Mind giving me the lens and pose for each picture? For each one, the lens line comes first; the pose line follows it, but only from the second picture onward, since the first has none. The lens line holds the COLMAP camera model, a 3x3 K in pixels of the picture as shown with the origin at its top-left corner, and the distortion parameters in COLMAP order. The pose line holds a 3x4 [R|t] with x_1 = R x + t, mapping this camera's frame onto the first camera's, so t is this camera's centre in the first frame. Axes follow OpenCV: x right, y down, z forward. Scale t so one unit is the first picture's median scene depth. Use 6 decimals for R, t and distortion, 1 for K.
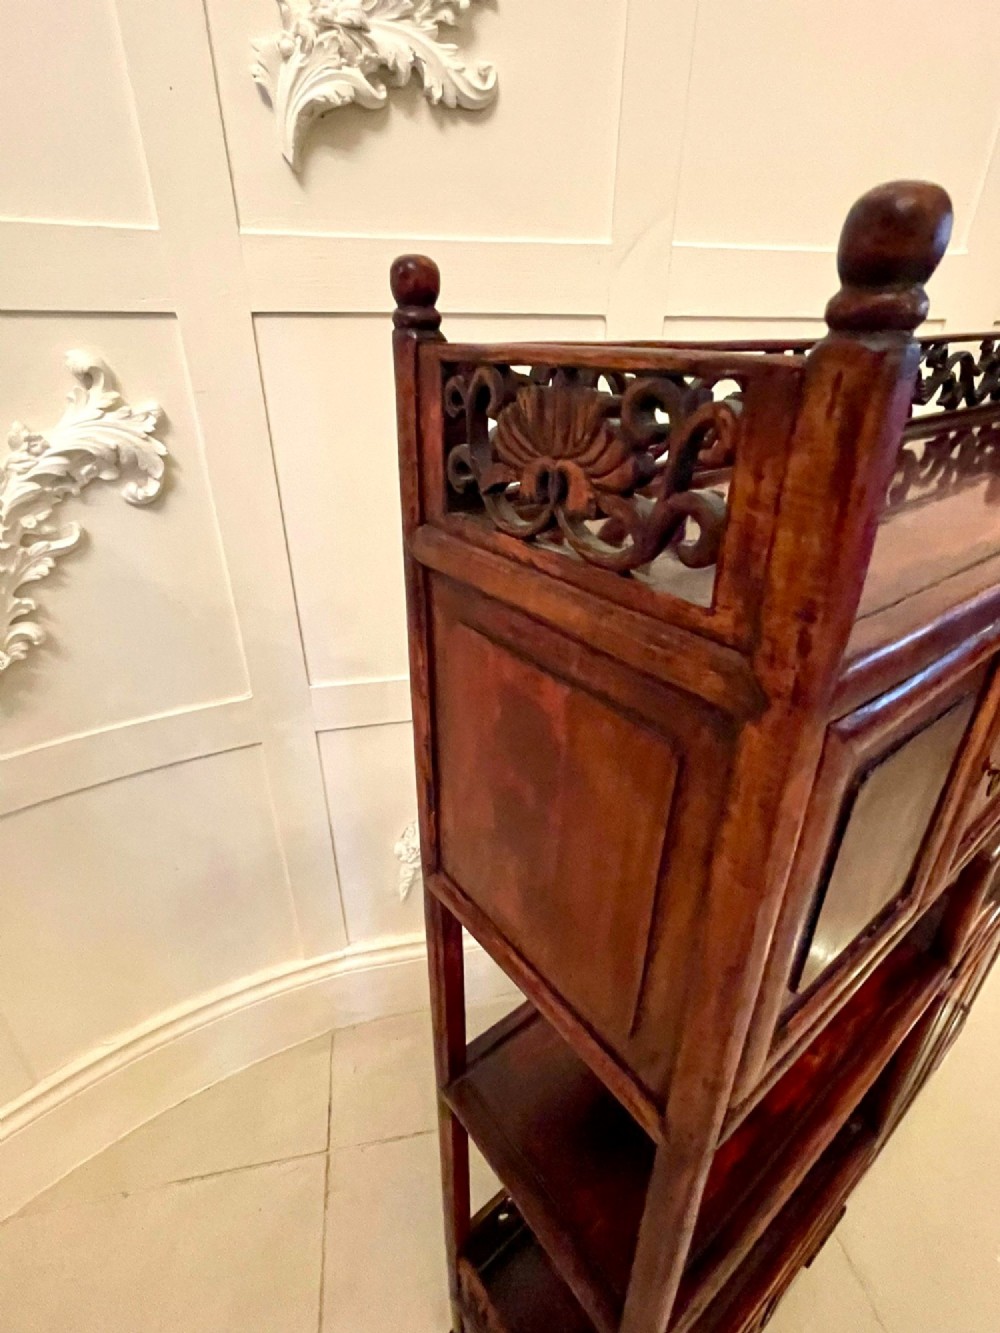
lens RADIAL K [[658.4, 0, 502.8], [0, 658.4, 669.2], [0, 0, 1]] dist [-0.003471, 0.003687]
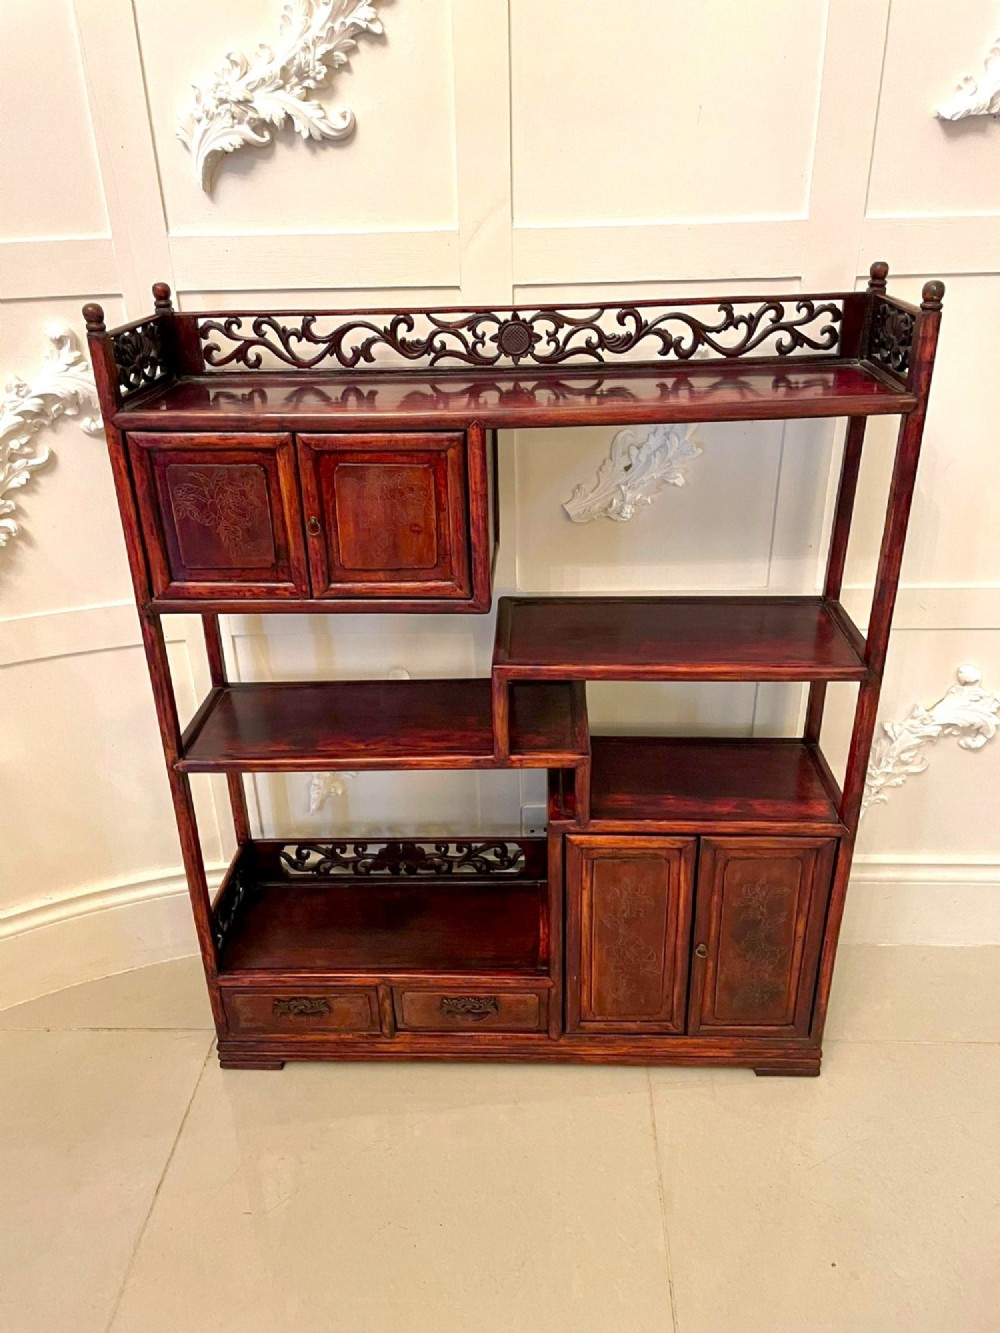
lens RADIAL K [[1028.9, 0, 495.2], [0, 1028.9, 667.6], [0, 0, 1]] dist [0.072571, -0.102583]
pose [[0.970580, 0.078050, -0.227780, 0.815881], [-0.082977, 0.996478, -0.012118, 0.190753], [0.226031, 0.030662, 0.973637, -0.910402]]
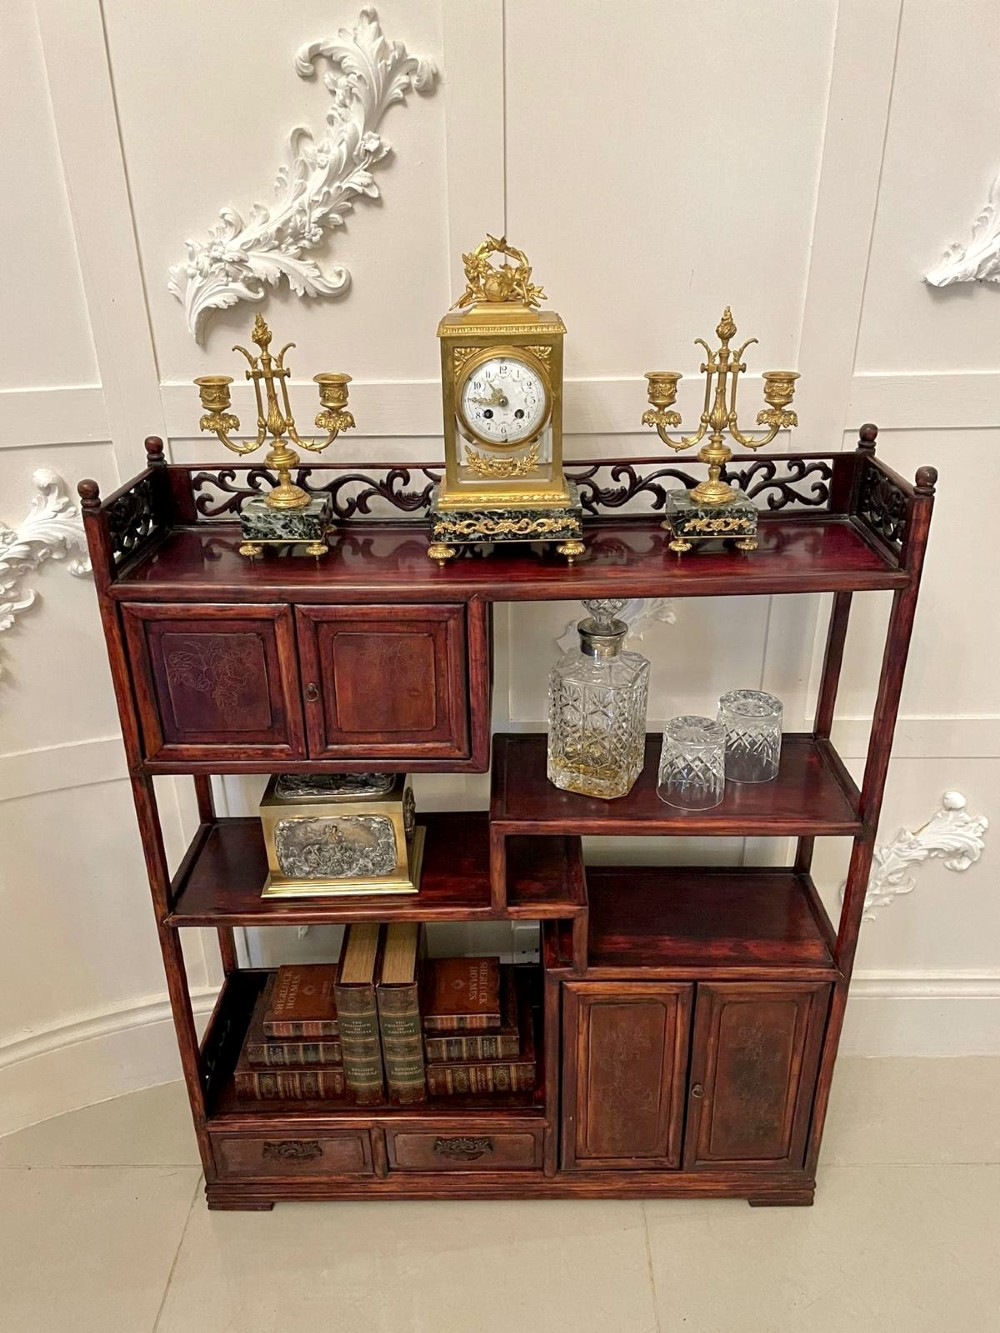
lens RADIAL K [[1028.9, 0, 506.6], [0, 1028.9, 672.3], [0, 0, 1]] dist [0.072571, -0.102583]
pose [[0.979423, 0.070586, -0.189071, 0.739448], [-0.077648, 0.996523, -0.030201, -0.074500], [0.186282, 0.044261, 0.981499, -0.926168]]
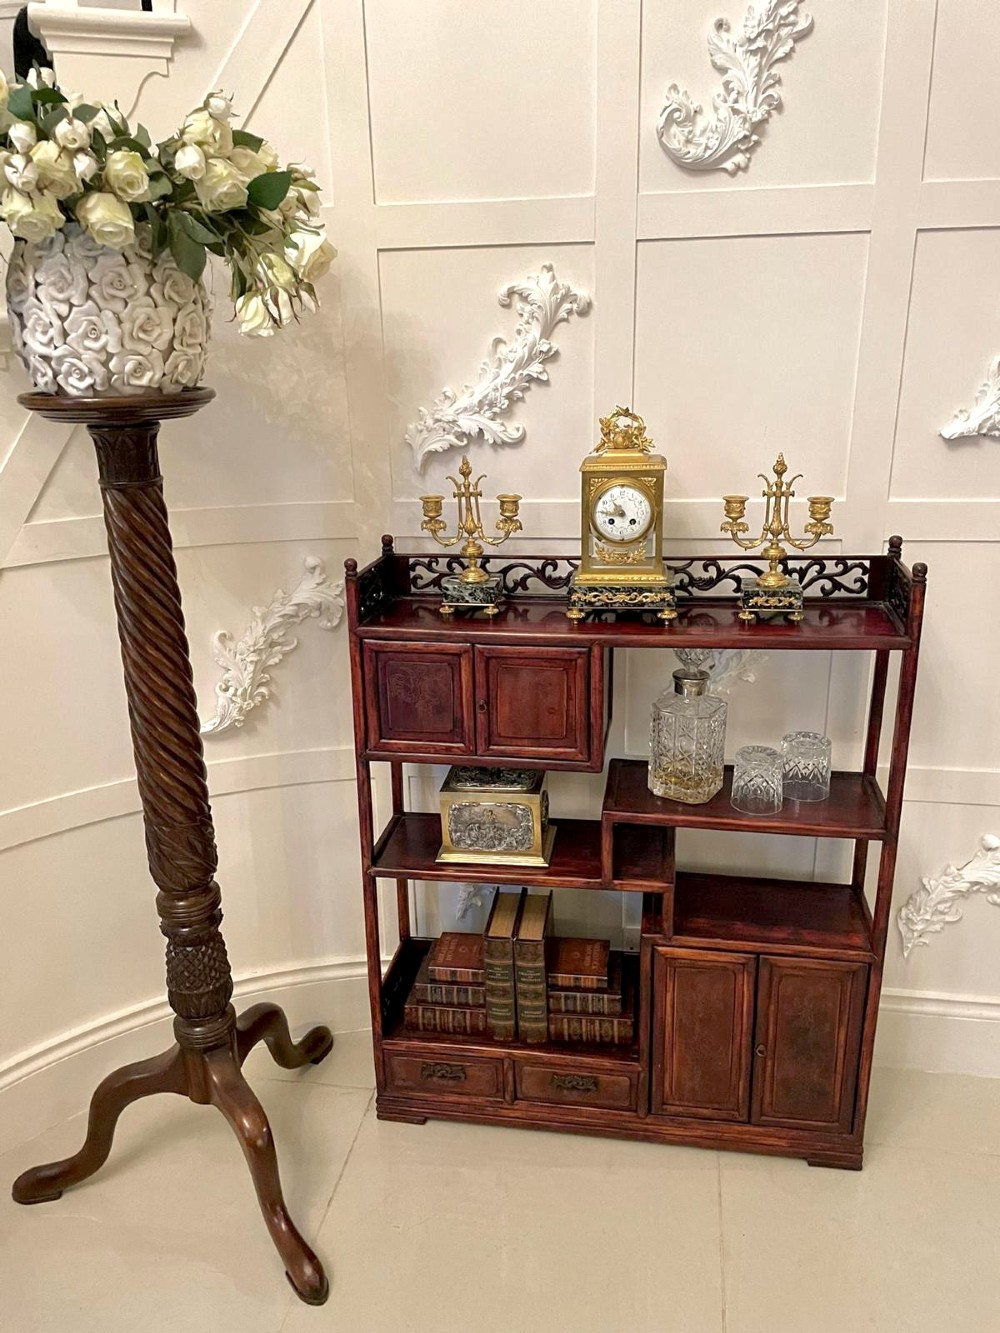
lens RADIAL K [[1028.9, 0, 496.6], [0, 1028.9, 665.0], [0, 0, 1]] dist [0.072571, -0.102583]
pose [[0.932775, 0.085750, -0.350112, 1.024257], [-0.141016, 0.980690, -0.135506, 0.192905], [0.331731, 0.175768, 0.926855, -1.690690]]
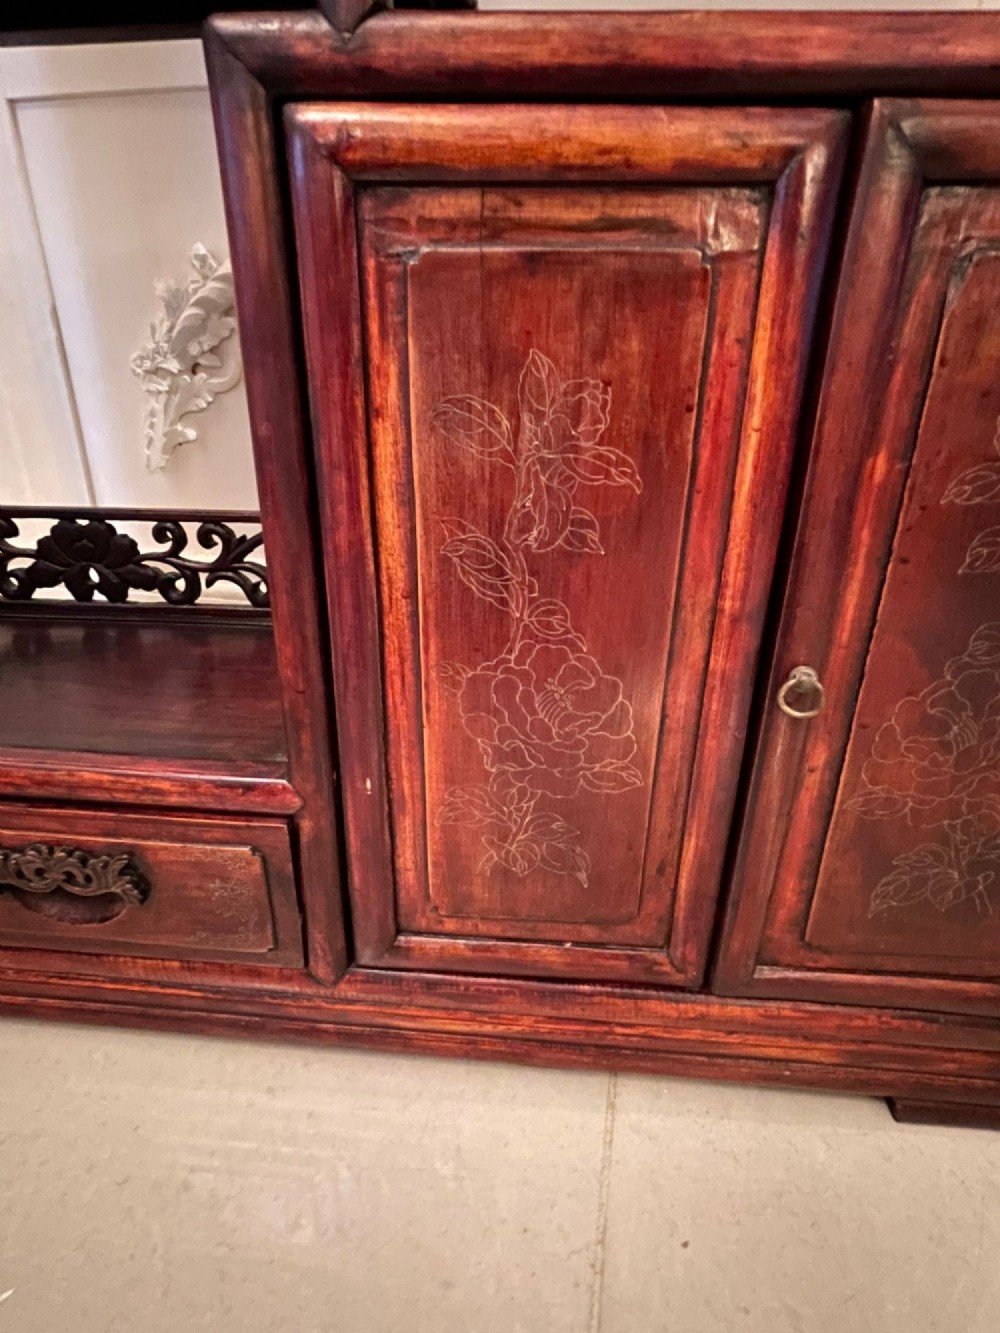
lens RADIAL K [[658.4, 0, 505.2], [0, 658.4, 665.8], [0, 0, 1]] dist [-0.003471, 0.003687]
pose [[0.961081, 0.113503, -0.251873, 0.708942], [-0.141207, 0.985437, -0.094736, 0.811008], [0.237452, 0.126615, 0.963112, 1.049844]]
